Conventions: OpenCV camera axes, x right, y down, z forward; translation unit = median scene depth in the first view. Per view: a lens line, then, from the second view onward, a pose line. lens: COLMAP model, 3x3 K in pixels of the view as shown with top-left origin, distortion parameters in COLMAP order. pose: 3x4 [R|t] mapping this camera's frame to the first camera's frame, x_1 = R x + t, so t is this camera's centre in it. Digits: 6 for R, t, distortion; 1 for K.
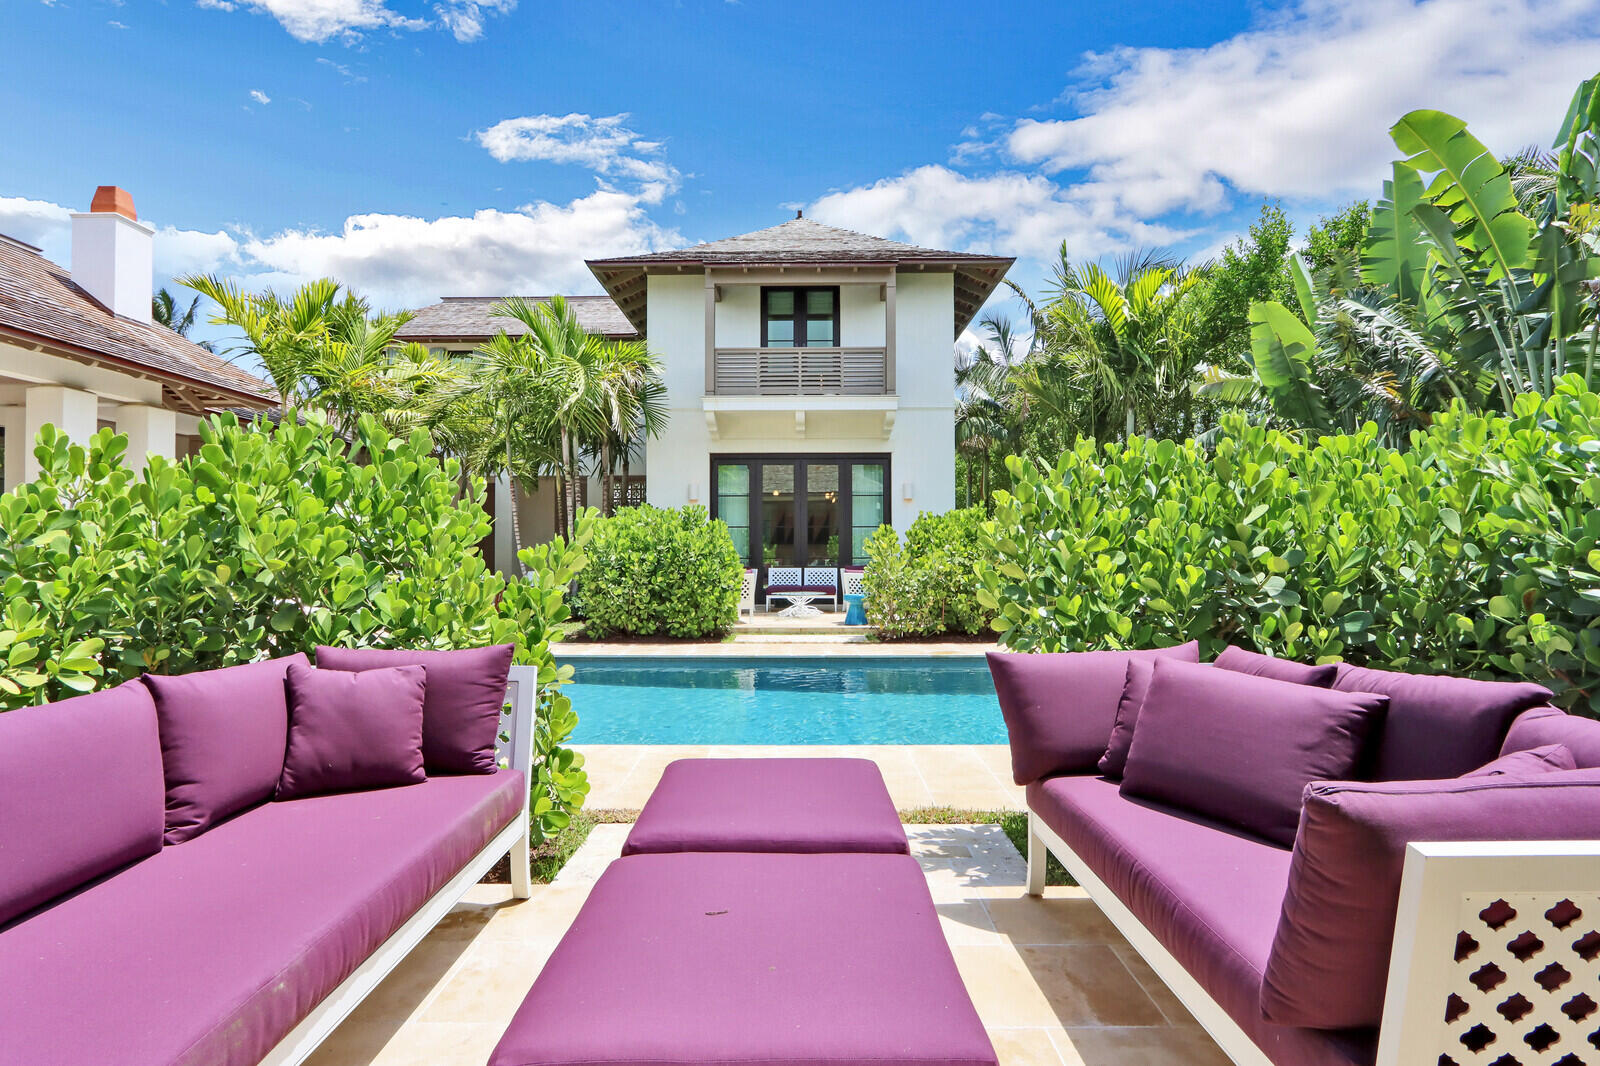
lens RADIAL K [[769.2, 0, 796.6], [0, 769.2, 535.3], [0, 0, 1]] dist [-0.010341, 0.001097]
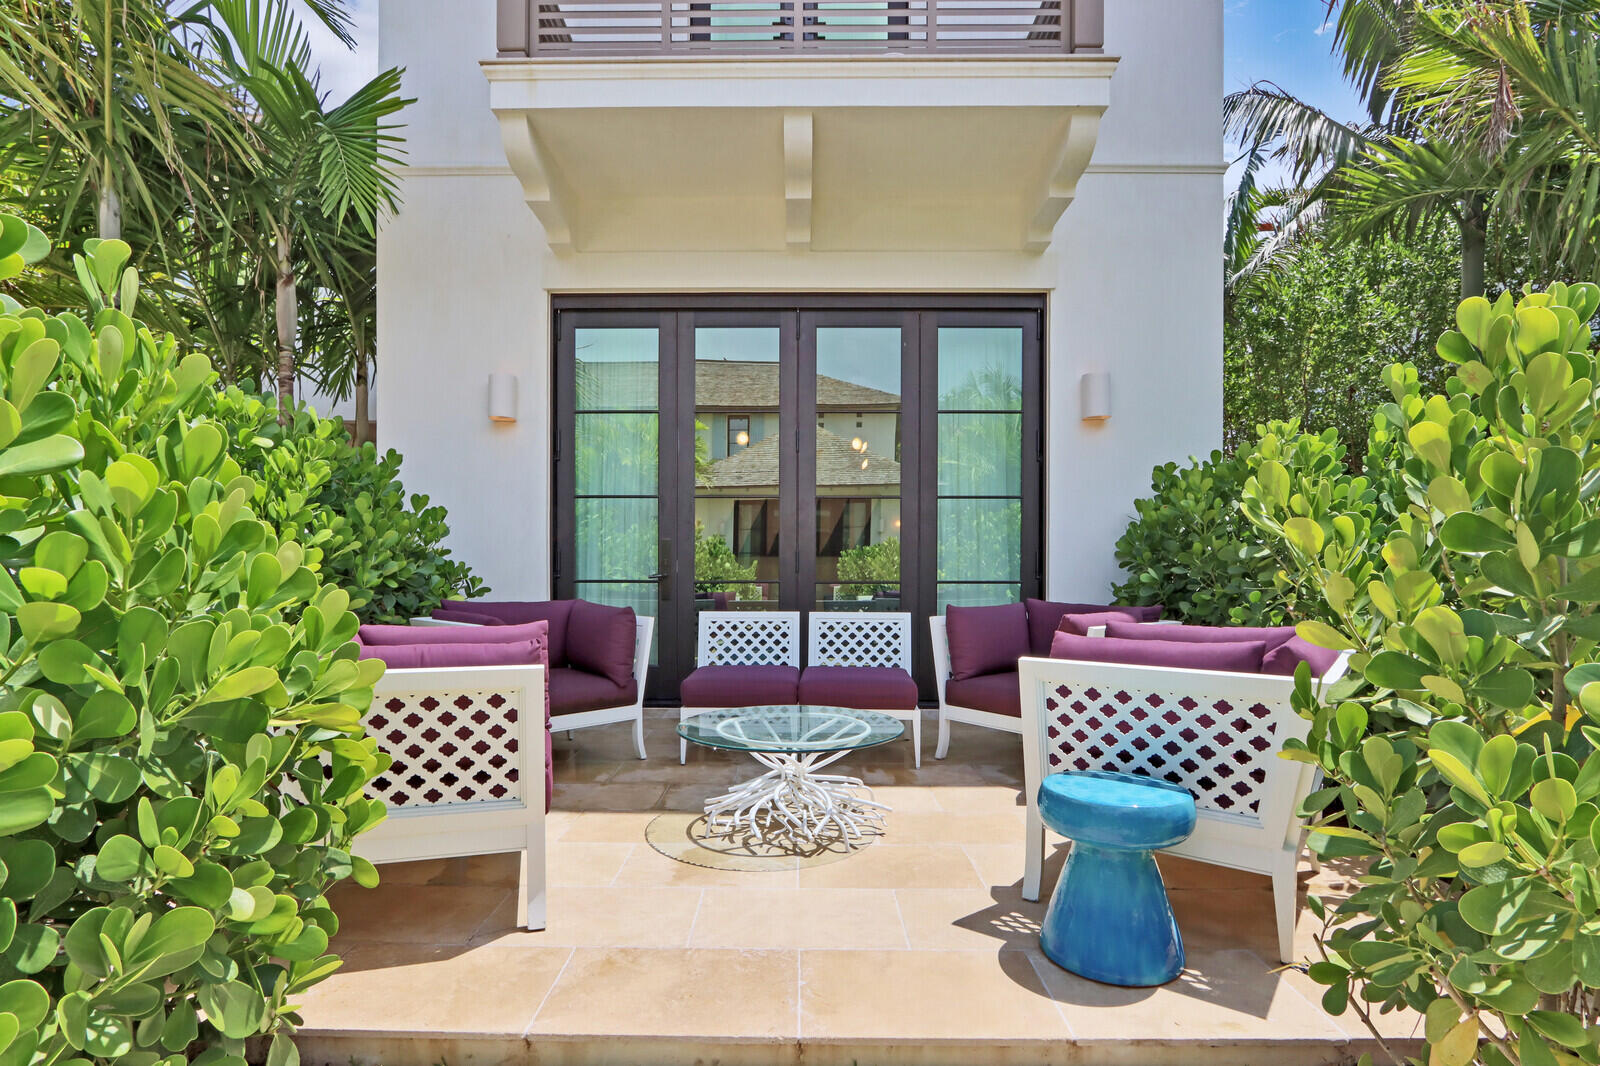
lens RADIAL K [[769.2, 0, 796.4], [0, 769.2, 542.1], [0, 0, 1]] dist [-0.010341, 0.001097]
pose [[0.999831, 0.005660, 0.017517, -0.001237], [-0.005381, 0.999859, -0.015923, 0.018643], [-0.017604, 0.015826, 0.999720, 0.680867]]
